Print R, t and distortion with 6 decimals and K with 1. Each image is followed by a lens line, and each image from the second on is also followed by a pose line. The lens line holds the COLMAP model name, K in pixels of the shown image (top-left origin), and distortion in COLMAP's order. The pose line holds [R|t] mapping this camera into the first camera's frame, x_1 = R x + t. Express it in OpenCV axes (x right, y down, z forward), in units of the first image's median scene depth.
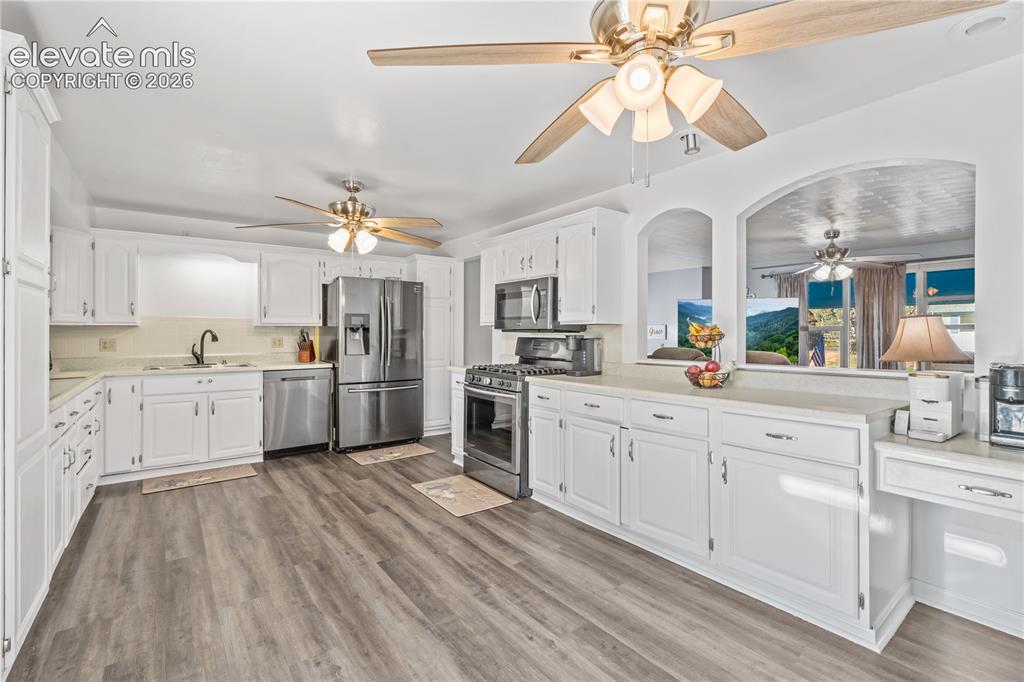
lens RADIAL K [[451.8, 0, 514.0], [0, 451.8, 333.8], [0, 0, 1]] dist [-0.001106, -0.000071]
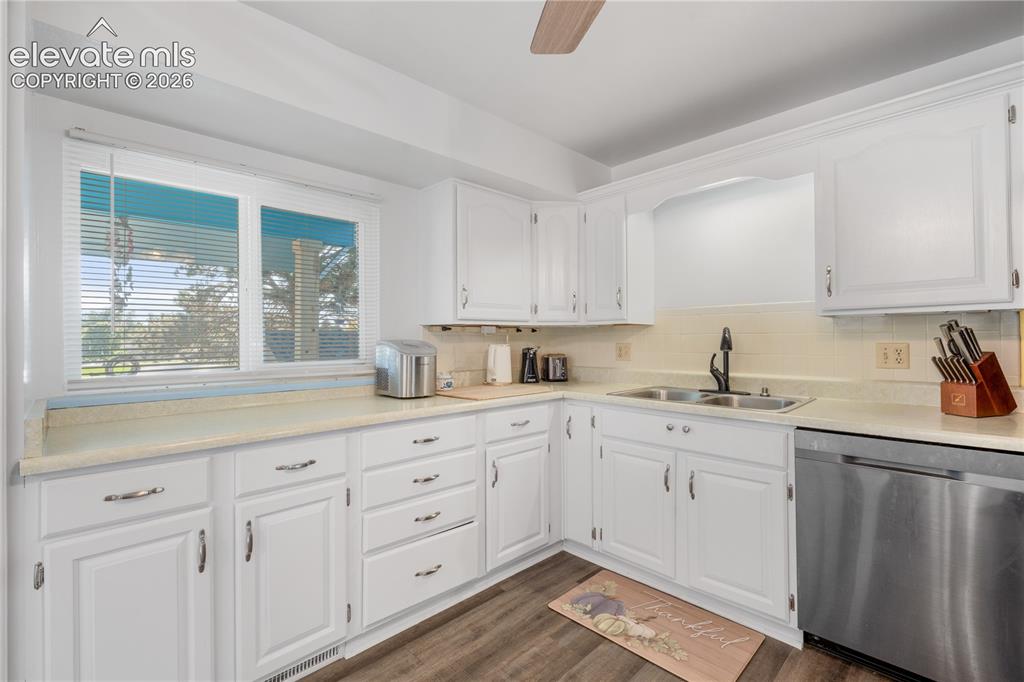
lens RADIAL K [[458.6, 0, 513.7], [0, 458.6, 334.2], [0, 0, 1]] dist [-0.000957, -0.000119]
pose [[0.119459, -0.006415, -0.992818, -0.231196], [0.008101, 0.999952, -0.005486, -0.000846], [0.992806, -0.007387, 0.119505, 0.913711]]
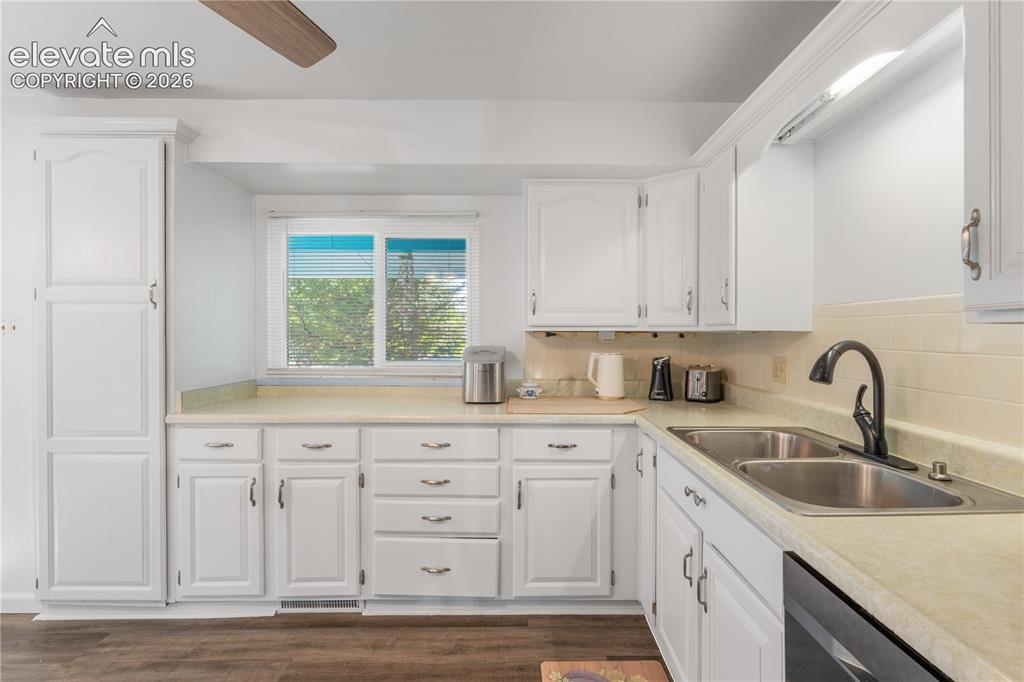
lens RADIAL K [[451.8, 0, 514.0], [0, 451.8, 333.8], [0, 0, 1]] dist [-0.001106, -0.000071]
pose [[-0.596048, 0.003131, -0.802943, -0.407382], [0.001265, 0.999995, 0.002960, -0.020395], [0.802948, 0.000748, -0.596049, 1.322676]]
